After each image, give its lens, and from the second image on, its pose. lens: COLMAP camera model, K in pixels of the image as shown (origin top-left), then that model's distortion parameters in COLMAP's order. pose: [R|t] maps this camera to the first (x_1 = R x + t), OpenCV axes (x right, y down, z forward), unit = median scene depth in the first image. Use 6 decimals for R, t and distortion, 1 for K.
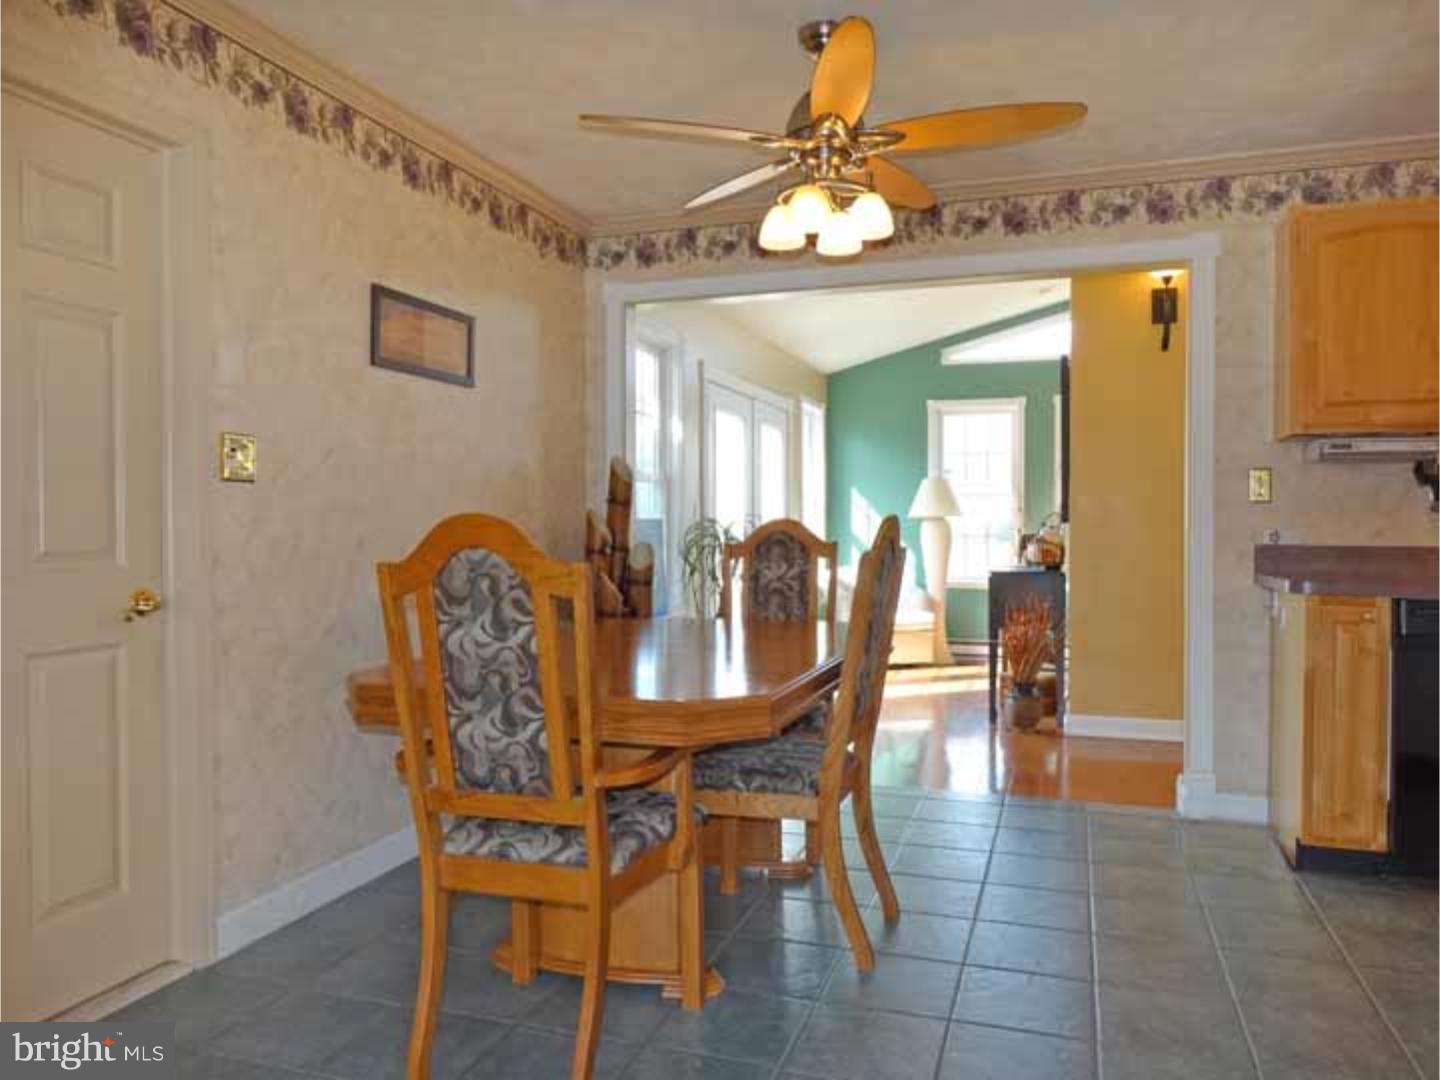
lens RADIAL K [[974.1, 0, 748.9], [0, 974.1, 519.5], [0, 0, 1]] dist [0.063156, -0.097334]
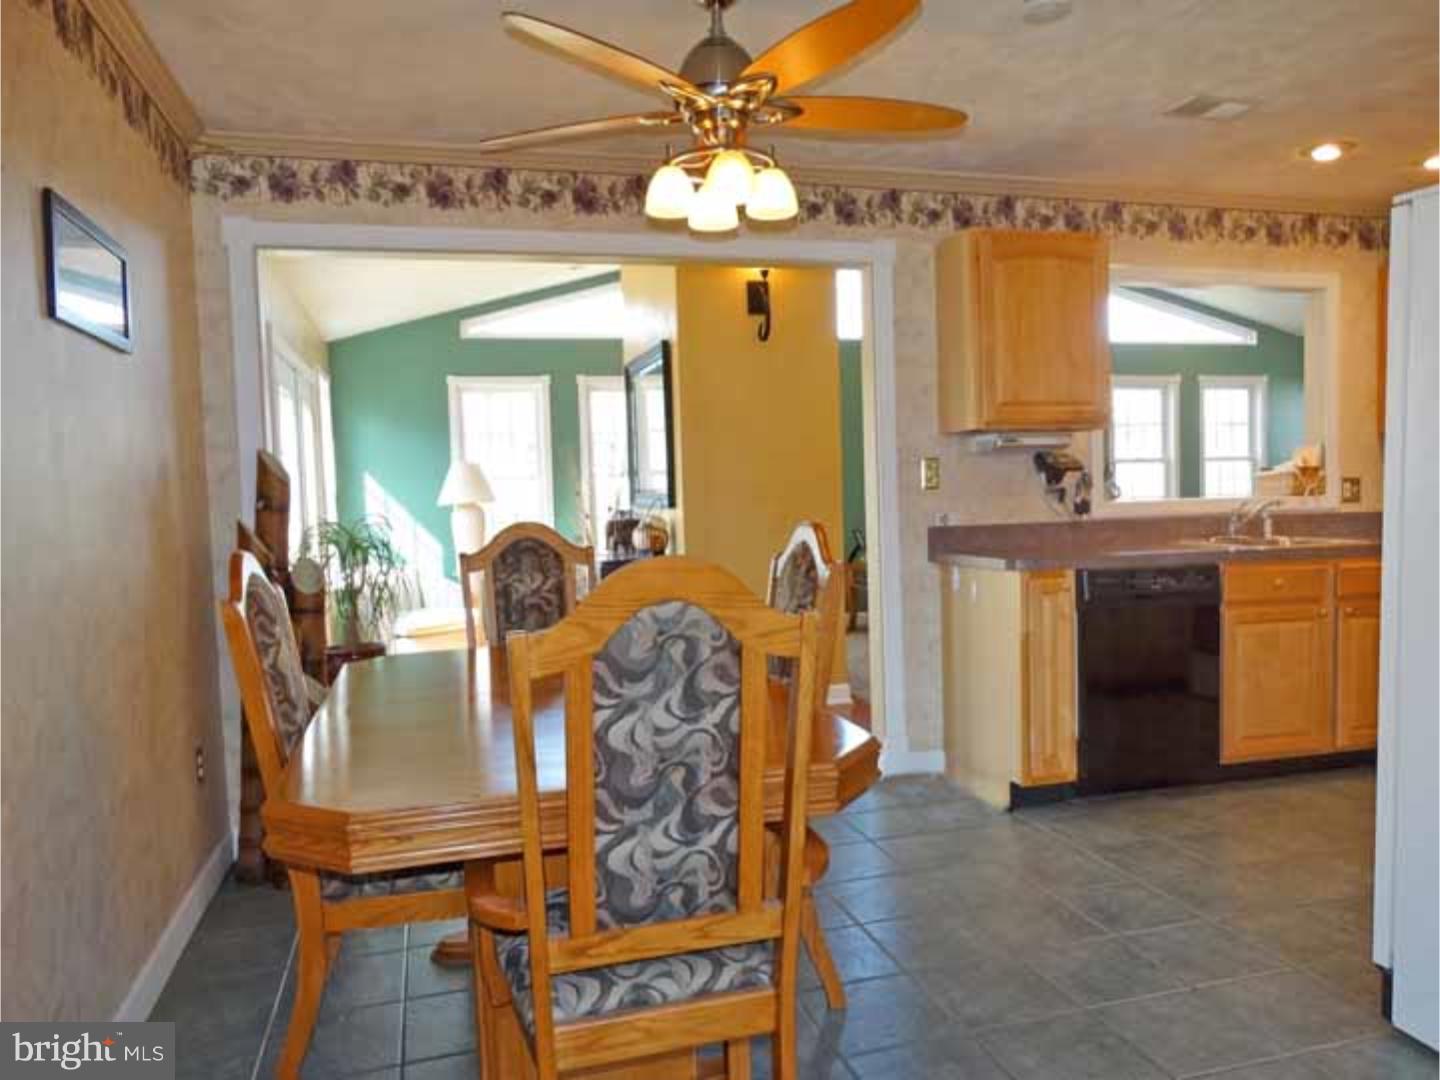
lens RADIAL K [[1003.6, 0, 678.8], [0, 1003.6, 545.4], [0, 0, 1]] dist [-0.018652, -0.001403]
pose [[0.846117, -0.054501, 0.530203, -0.346346], [0.030024, 0.998052, 0.054680, -0.026545], [-0.532151, -0.030347, 0.846106, 0.196137]]
